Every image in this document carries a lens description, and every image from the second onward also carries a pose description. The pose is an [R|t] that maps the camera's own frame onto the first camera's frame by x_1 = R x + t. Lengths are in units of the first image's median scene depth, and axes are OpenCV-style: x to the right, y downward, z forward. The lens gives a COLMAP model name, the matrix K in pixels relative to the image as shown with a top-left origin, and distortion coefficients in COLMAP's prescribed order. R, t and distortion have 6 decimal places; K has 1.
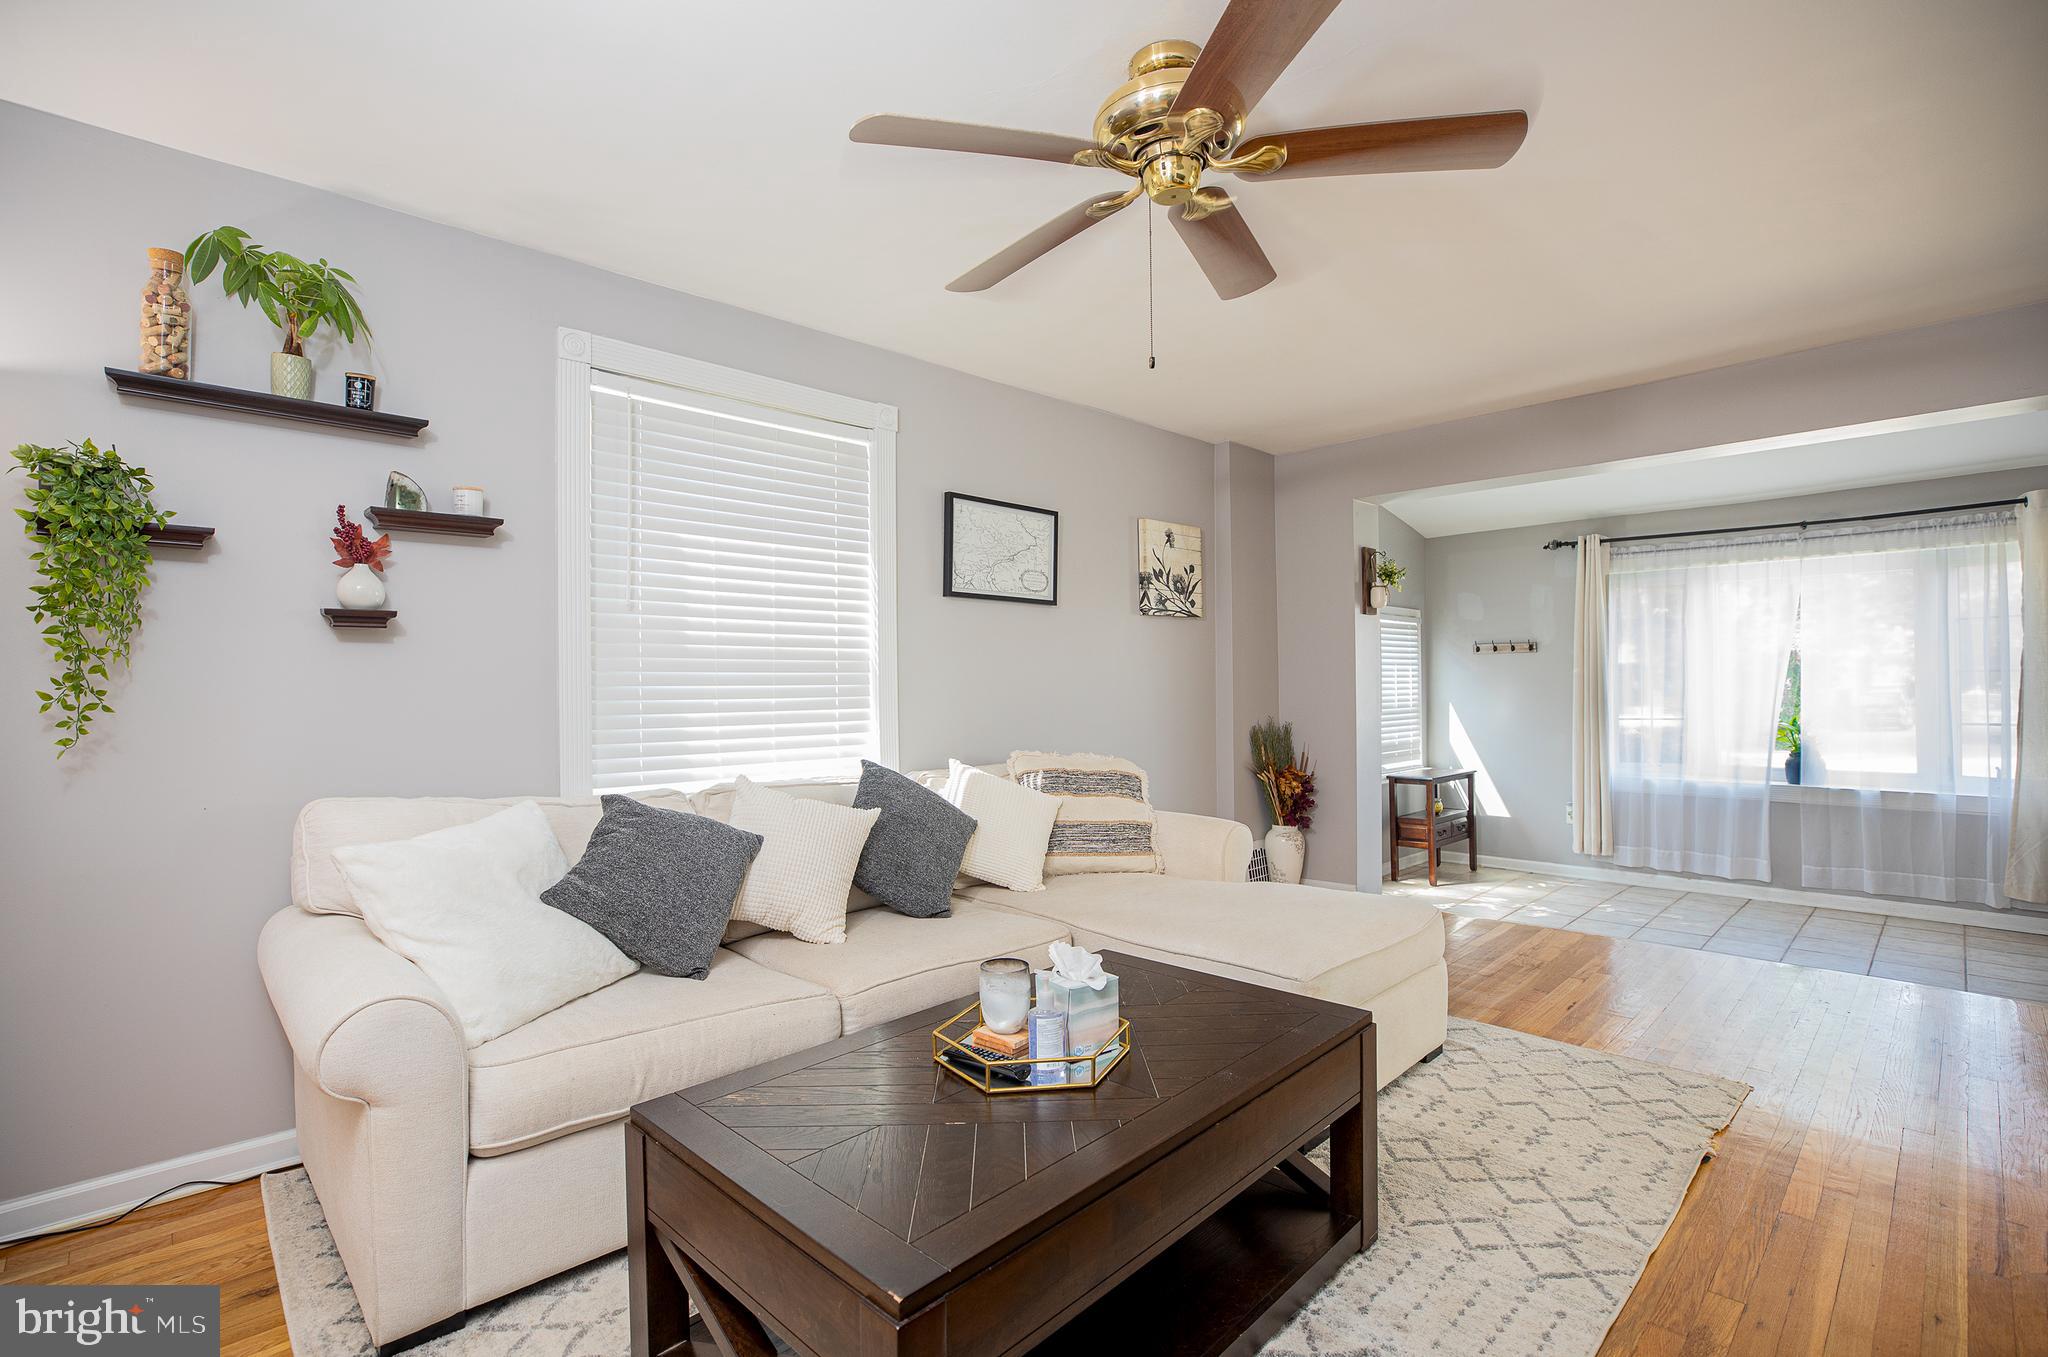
lens RADIAL K [[958.7, 0, 1013.0], [0, 958.7, 681.1], [0, 0, 1]] dist [-0.019832, 0.000531]
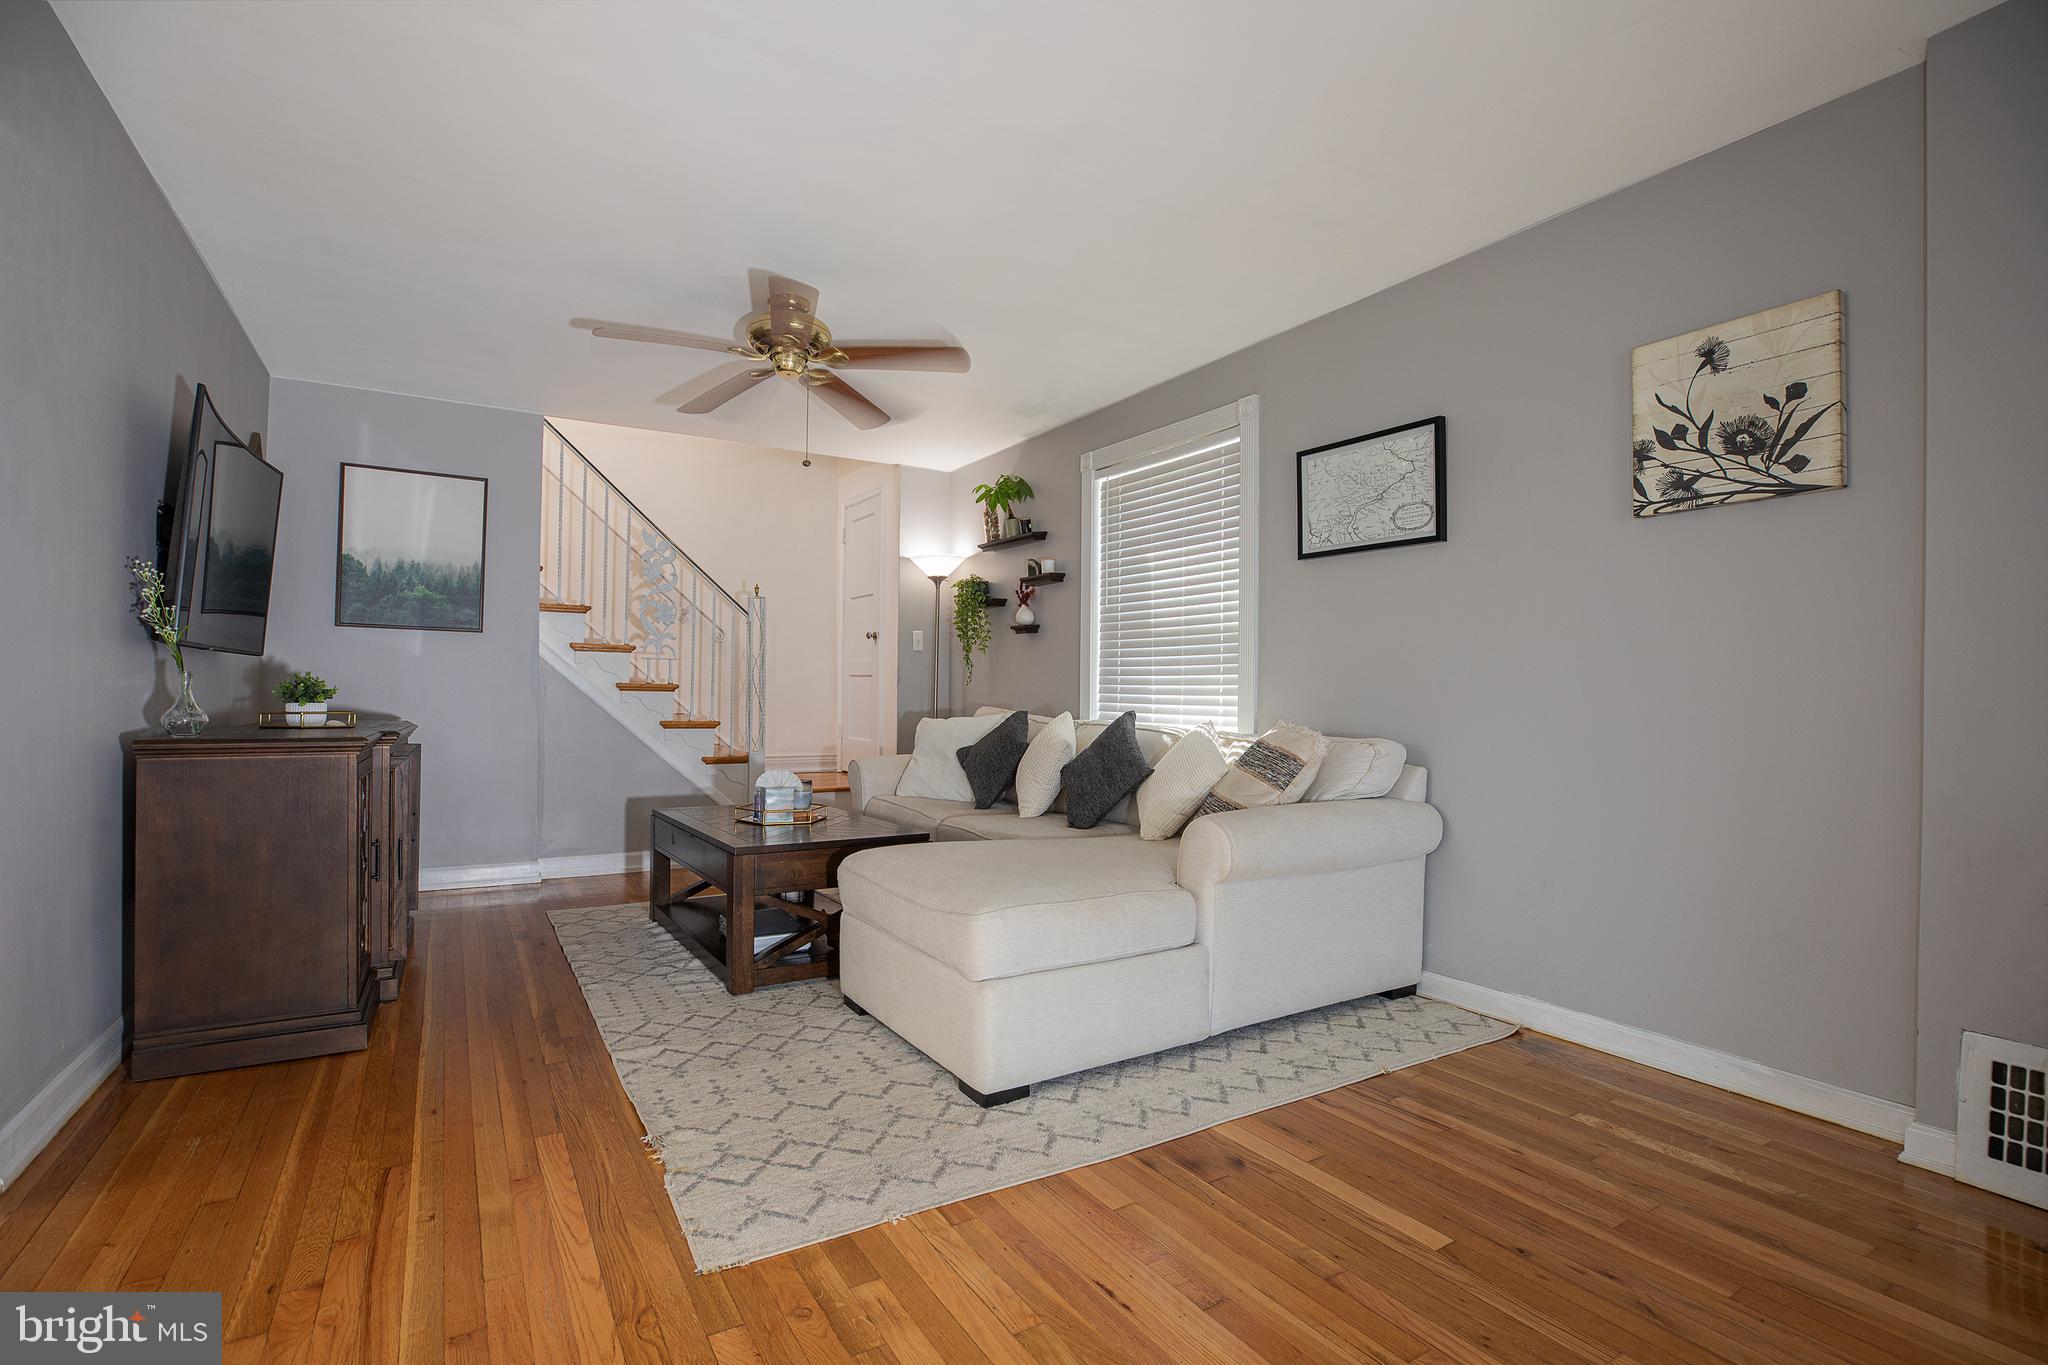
lens RADIAL K [[958.7, 0, 1014.5], [0, 958.7, 680.4], [0, 0, 1]] dist [-0.019832, 0.000531]
pose [[-0.235802, 0.001034, -0.971801, 0.876002], [-0.000541, 0.999999, 0.001195, 0.030103], [0.971801, 0.000808, -0.235801, 0.882981]]
